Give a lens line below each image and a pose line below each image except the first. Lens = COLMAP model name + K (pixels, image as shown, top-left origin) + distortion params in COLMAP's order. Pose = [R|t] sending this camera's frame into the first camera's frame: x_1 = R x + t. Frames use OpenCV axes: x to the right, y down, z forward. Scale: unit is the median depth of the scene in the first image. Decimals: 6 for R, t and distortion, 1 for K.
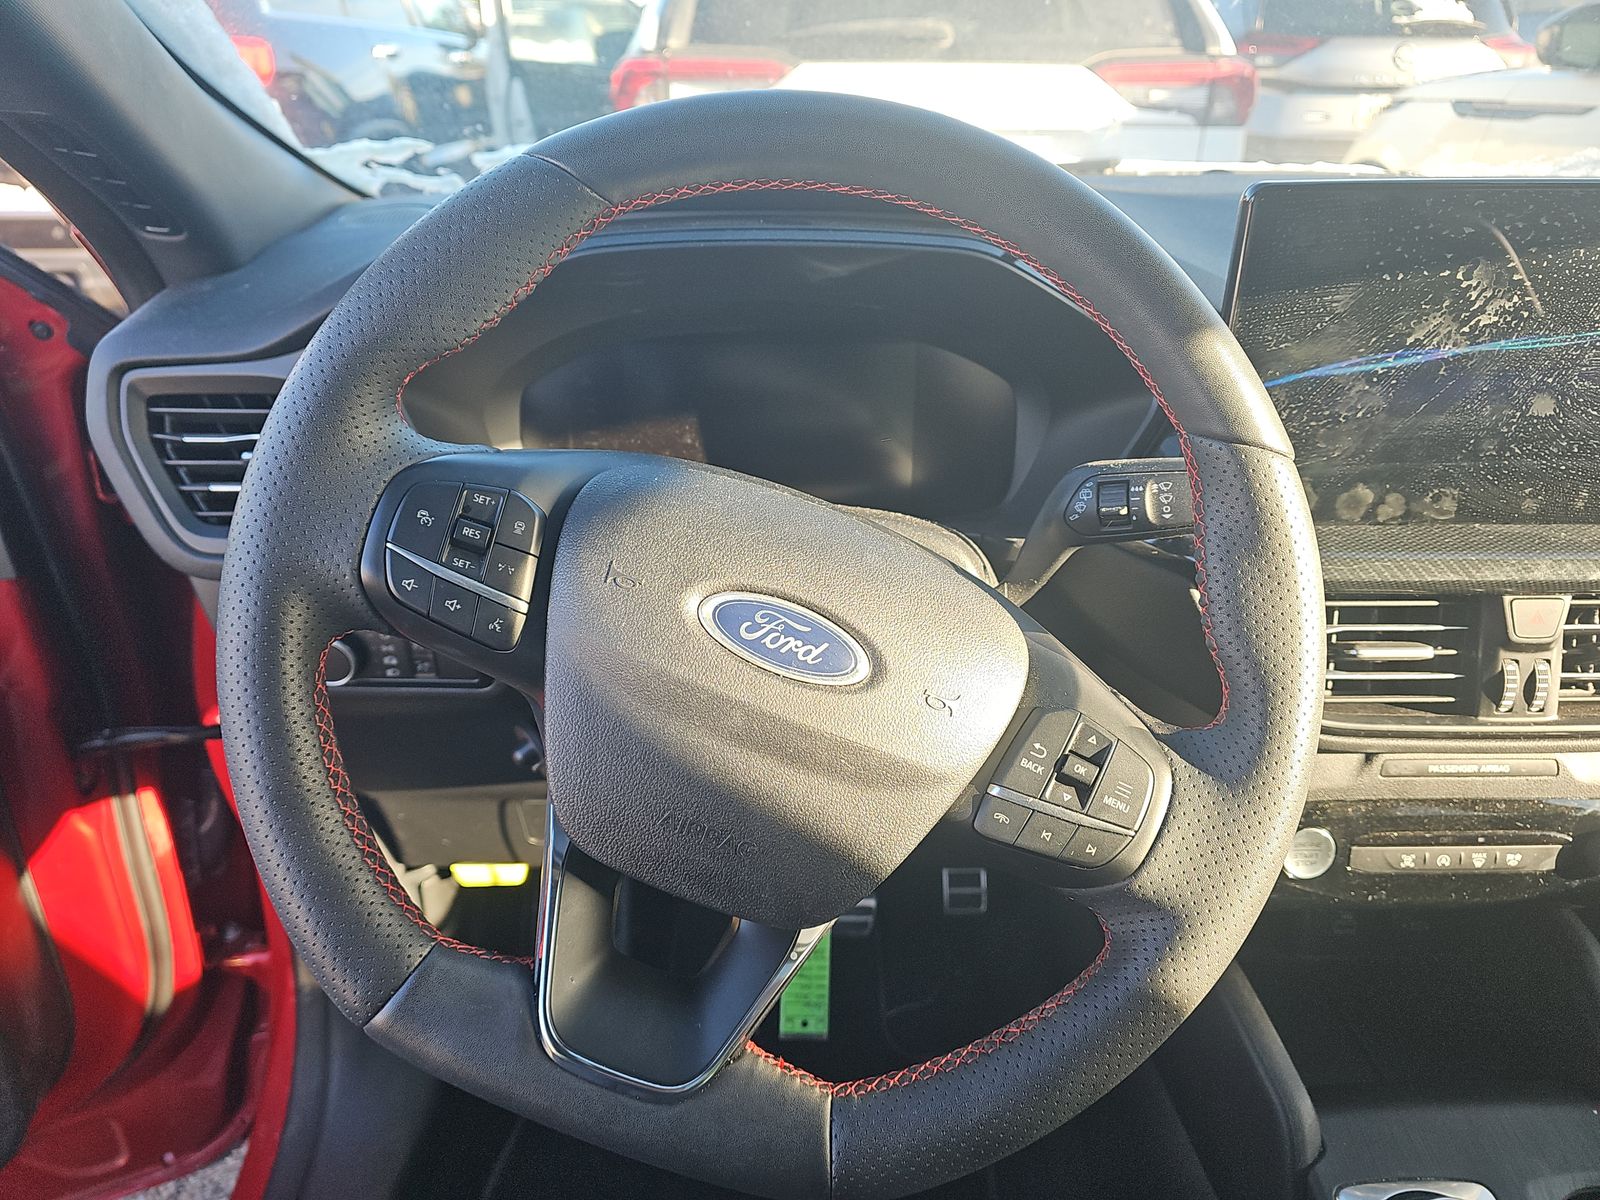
lens RADIAL K [[1064.6, 0, 797.2], [0, 1064.6, 591.5], [0, 0, 1]] dist [0.030977, -0.022201]
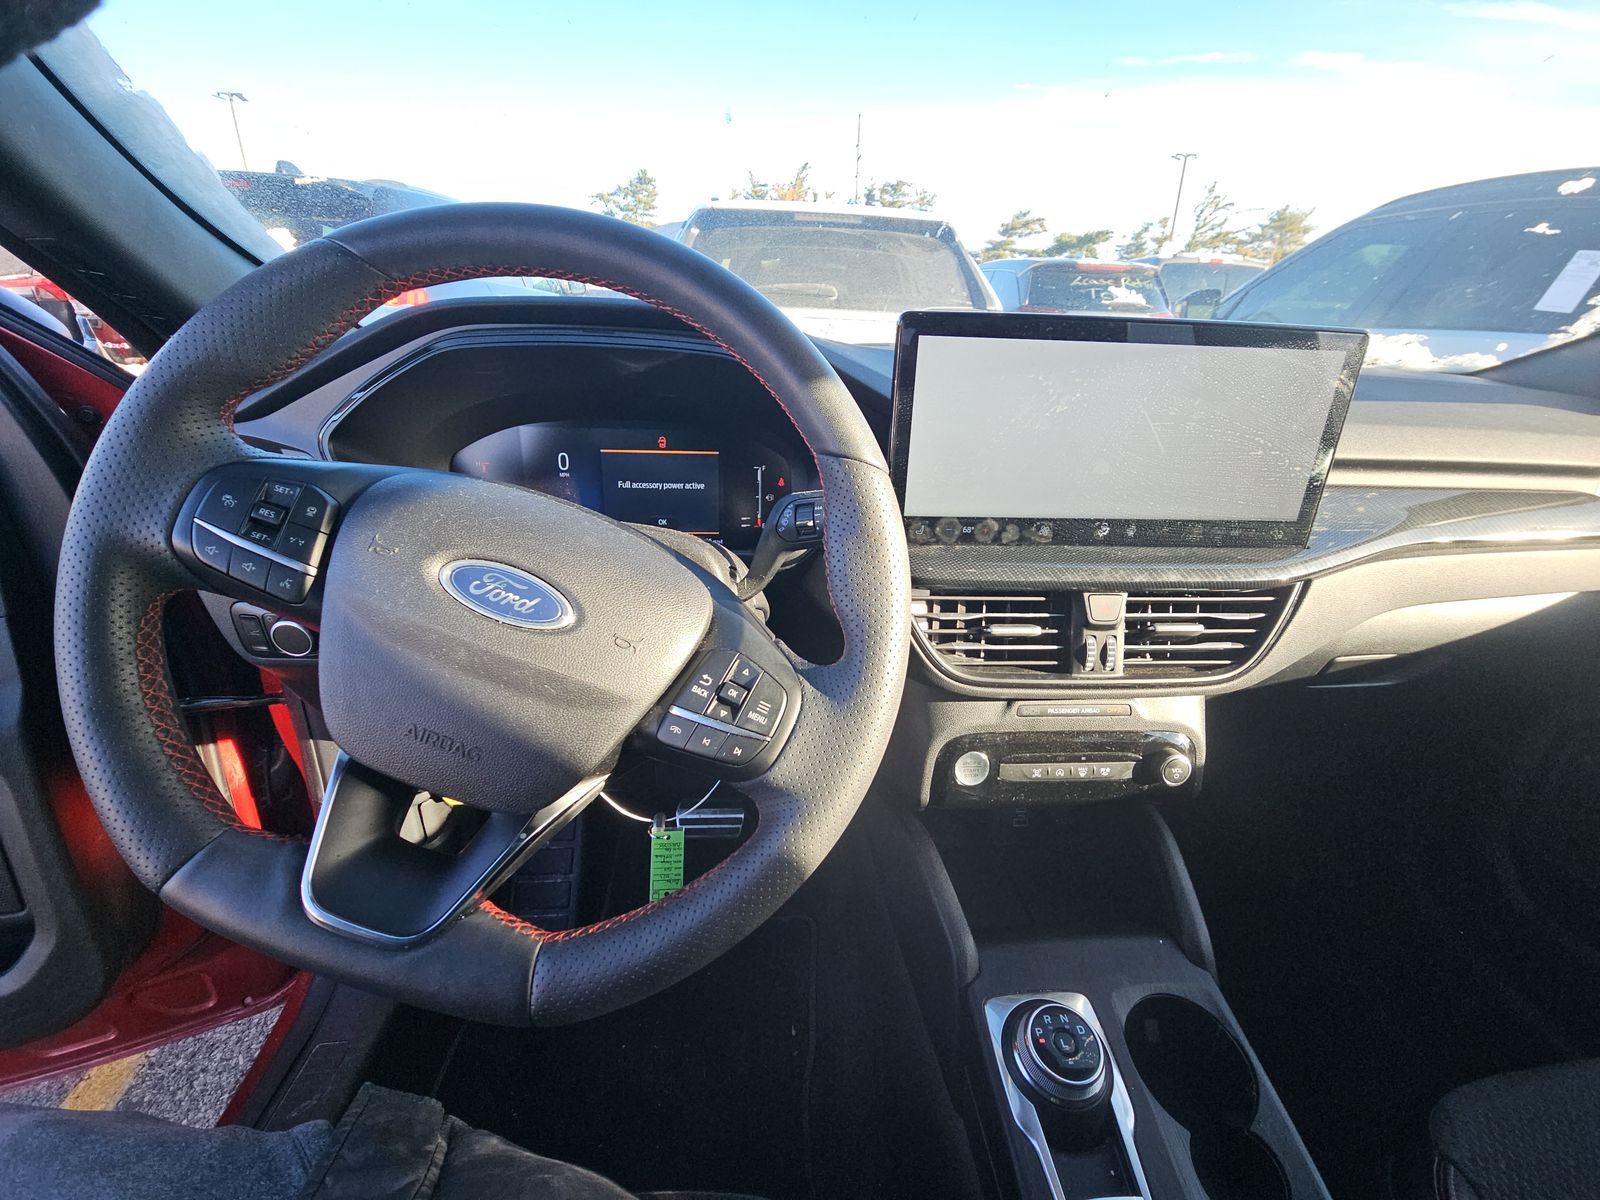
lens RADIAL K [[646.9, 0, 804.0], [0, 646.9, 596.8], [0, 0, 1]] dist [0.004073, -0.000794]
pose [[0.998317, 0.005890, 0.057694, 0.217208], [-0.002697, 0.998468, -0.055262, 0.063161], [-0.057931, 0.055013, 0.996804, 0.115689]]
